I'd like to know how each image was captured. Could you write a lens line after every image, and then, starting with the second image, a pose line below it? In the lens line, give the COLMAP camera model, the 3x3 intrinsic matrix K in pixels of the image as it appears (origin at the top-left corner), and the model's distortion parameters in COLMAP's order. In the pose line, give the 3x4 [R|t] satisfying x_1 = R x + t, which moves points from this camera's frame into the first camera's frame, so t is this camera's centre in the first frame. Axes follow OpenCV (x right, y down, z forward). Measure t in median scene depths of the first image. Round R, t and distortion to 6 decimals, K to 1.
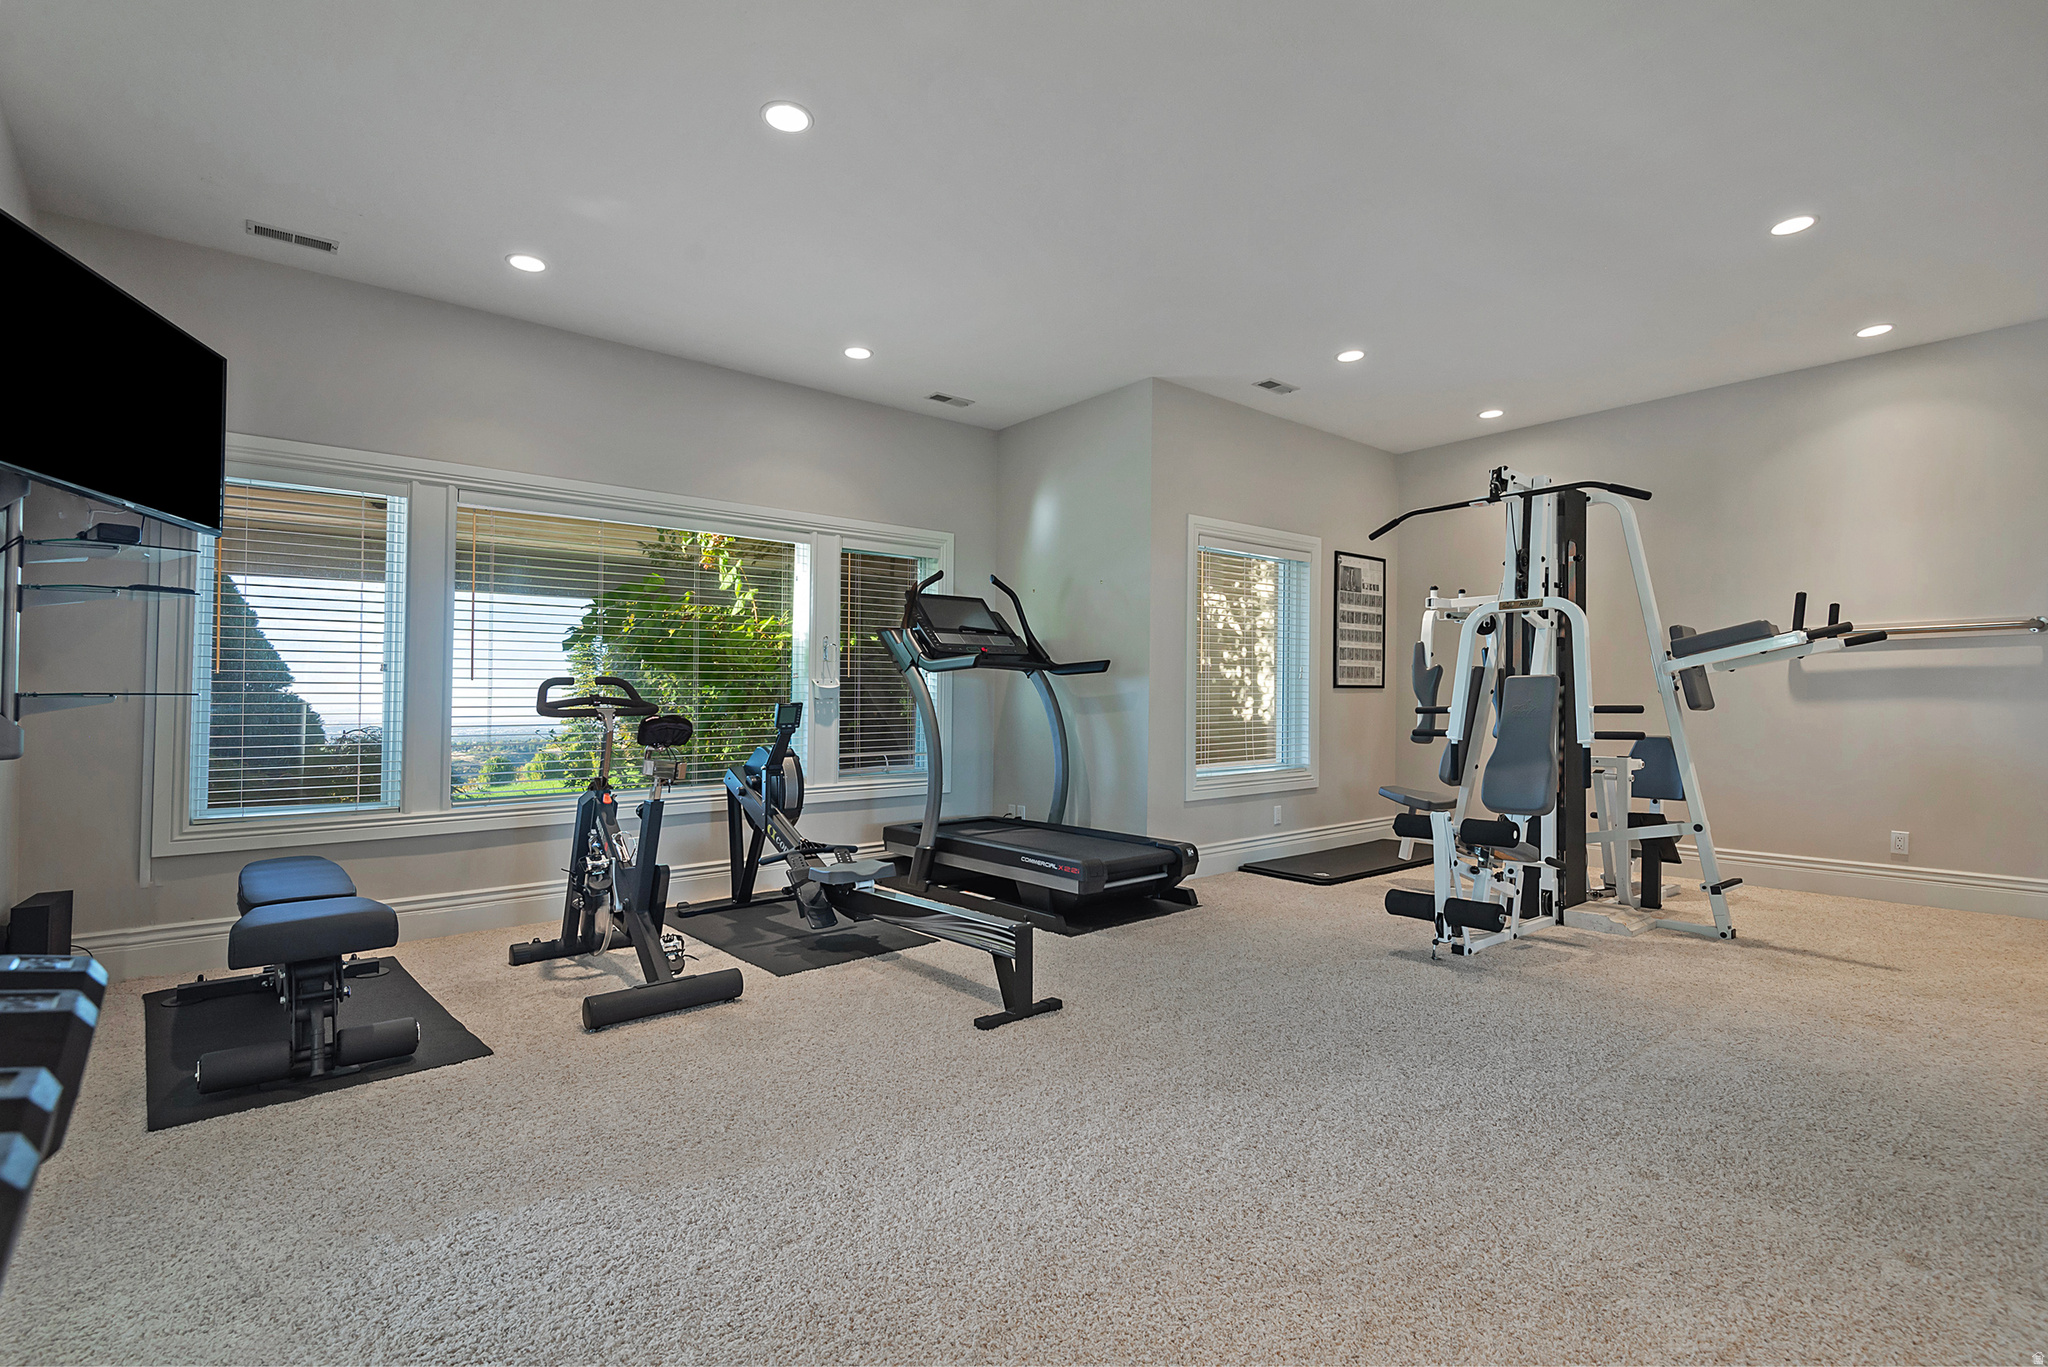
lens RADIAL K [[974.5, 0, 1020.0], [0, 974.5, 685.9], [0, 0, 1]] dist [-0.000739, -0.000041]
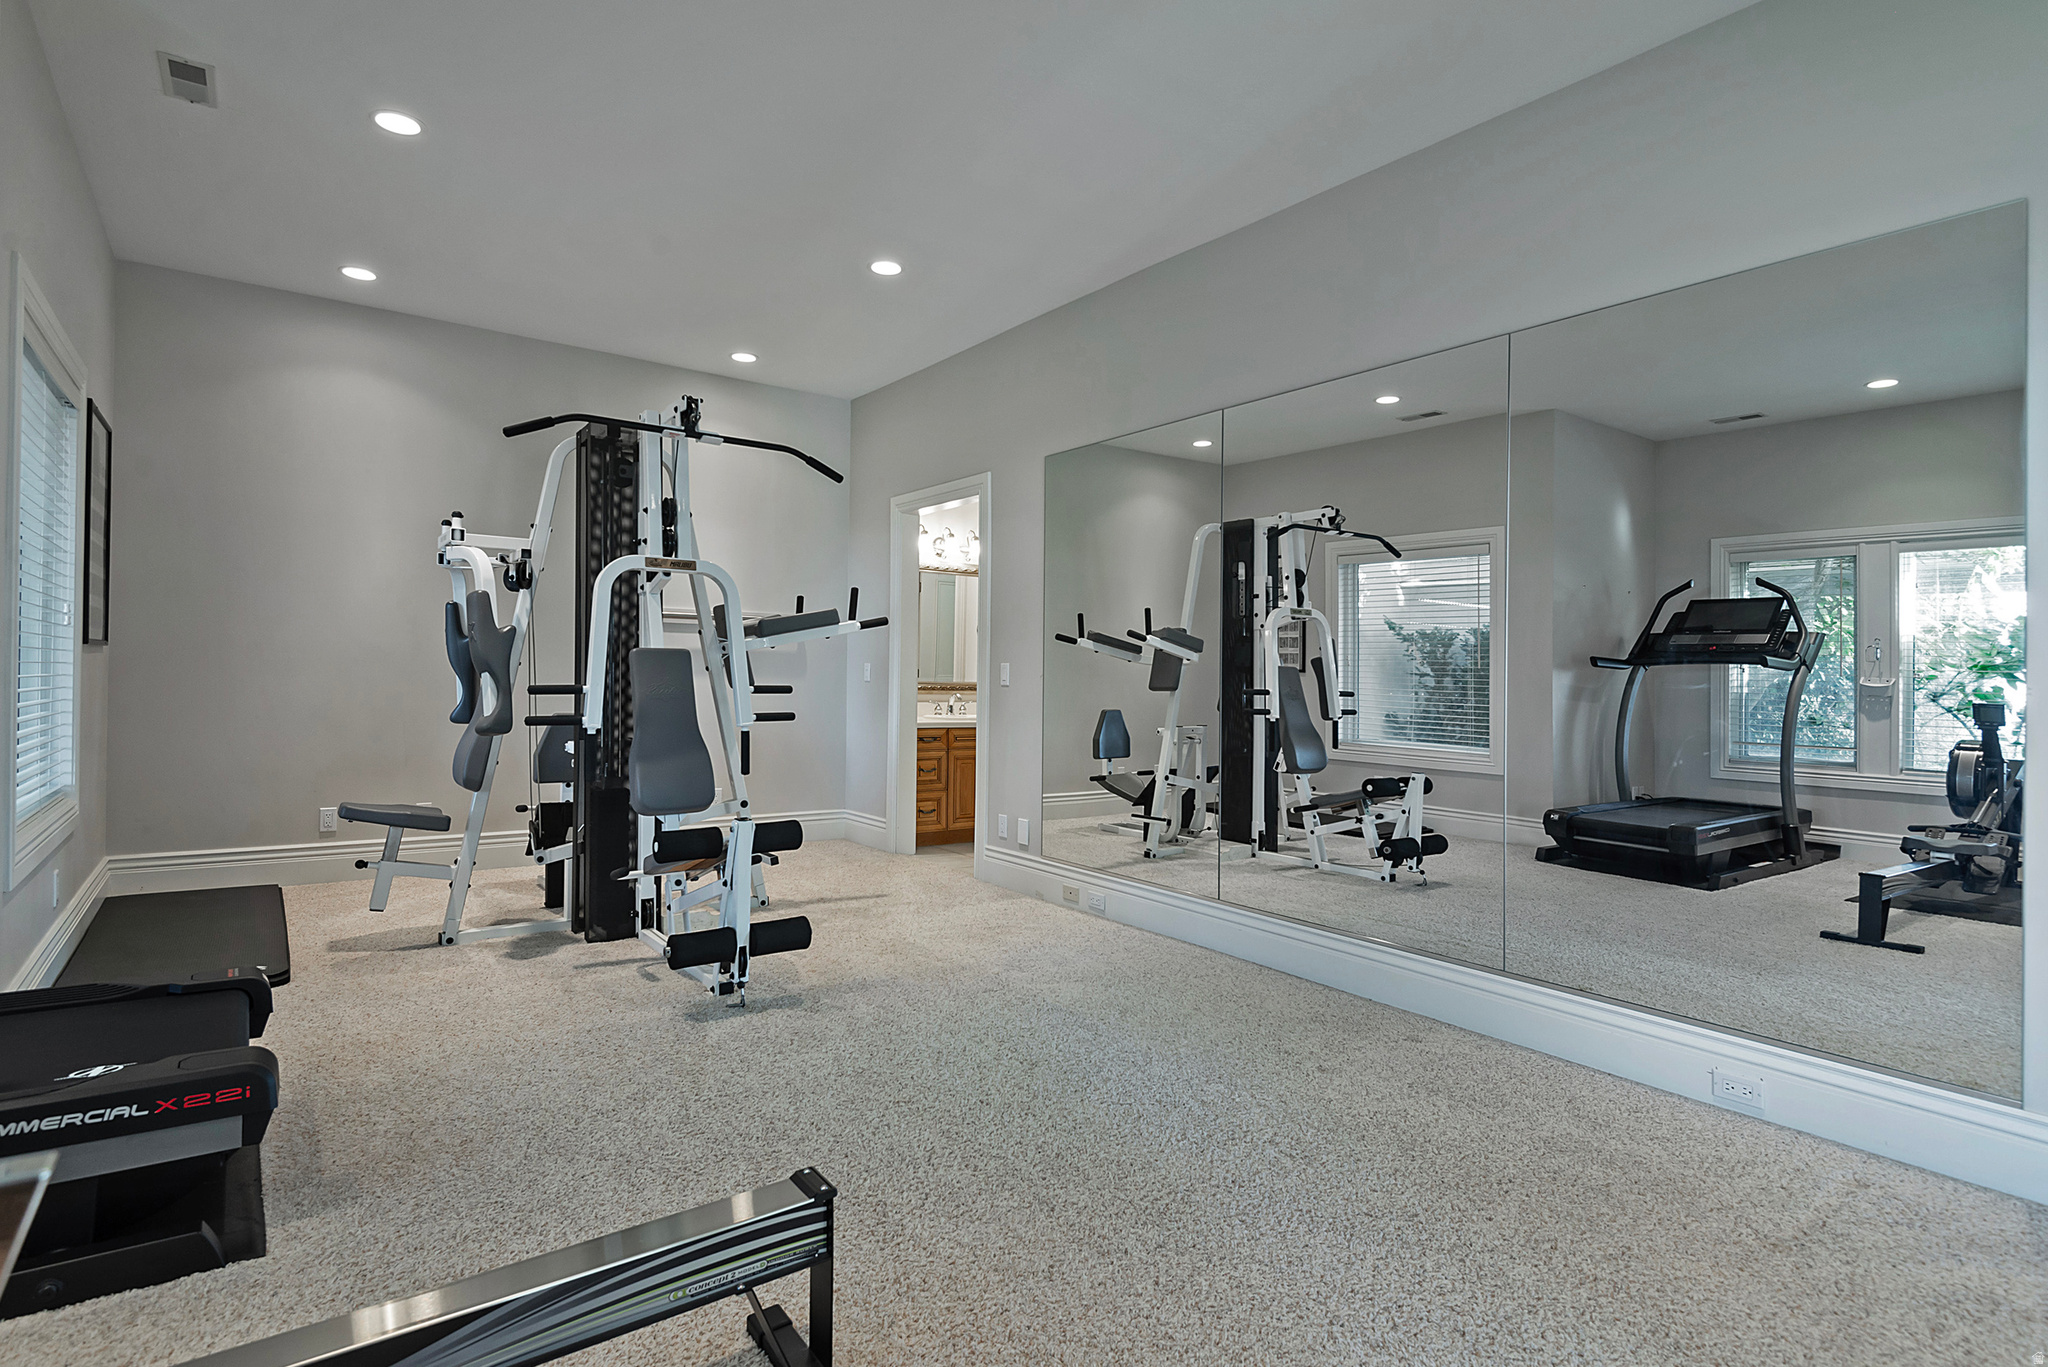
lens RADIAL K [[1022.4, 0, 1020.2], [0, 1022.4, 680.0], [0, 0, 1]] dist [0.000494, 0.000080]
pose [[0.060990, -0.000749, 0.998138, -0.388852], [-0.038633, 0.999249, 0.003110, 0.002285], [-0.997390, -0.038751, 0.060915, 0.718226]]
